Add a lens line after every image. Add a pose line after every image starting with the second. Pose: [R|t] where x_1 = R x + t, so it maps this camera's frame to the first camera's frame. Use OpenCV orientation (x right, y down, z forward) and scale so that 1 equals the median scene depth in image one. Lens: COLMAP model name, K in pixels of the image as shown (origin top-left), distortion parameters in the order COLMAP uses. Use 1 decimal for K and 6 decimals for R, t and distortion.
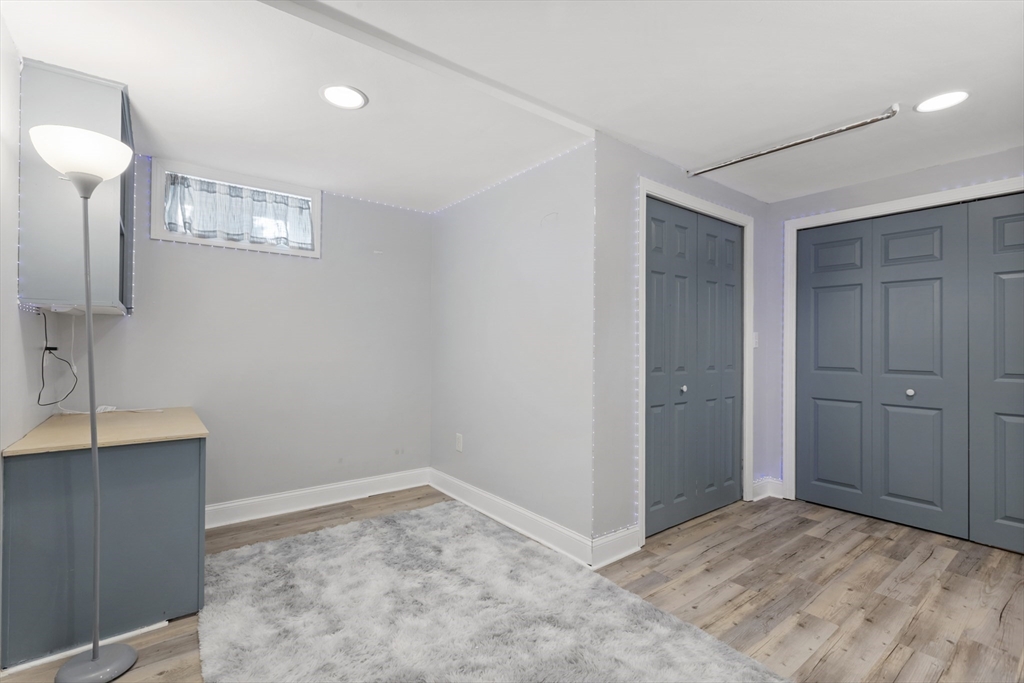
lens RADIAL K [[462.3, 0, 513.2], [0, 462.3, 339.1], [0, 0, 1]] dist [0.002484, 0.000208]
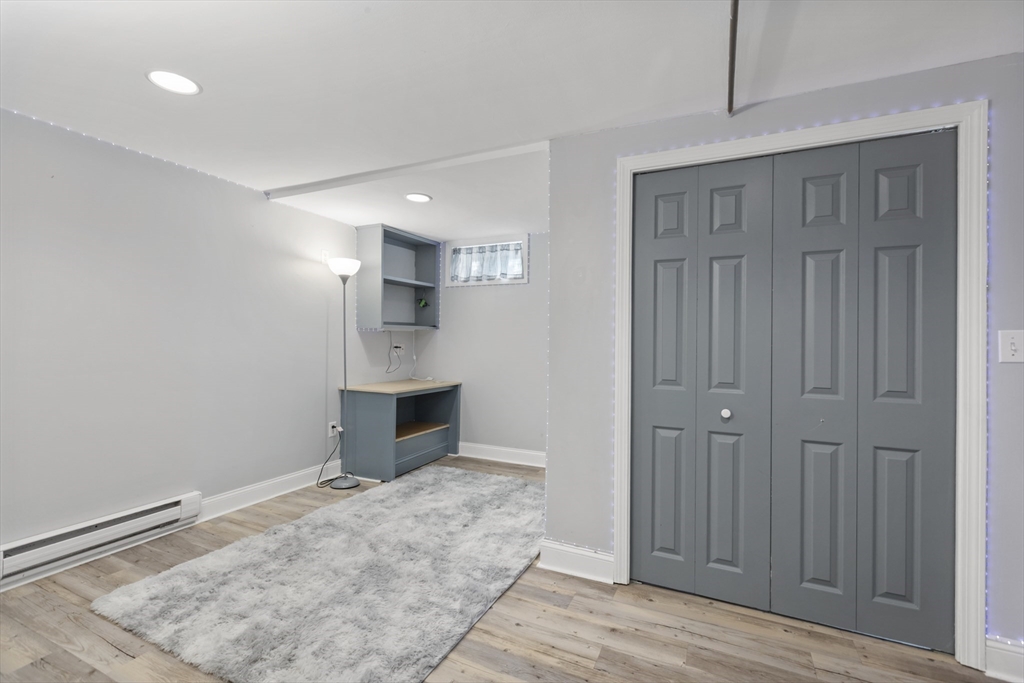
lens RADIAL K [[462.3, 0, 513.2], [0, 462.3, 339.1], [0, 0, 1]] dist [0.002484, 0.000208]
pose [[0.446620, -0.005118, -0.894709, 1.009324], [0.003744, 0.999986, -0.003851, -0.006815], [0.894716, -0.001629, 0.446633, 0.455224]]
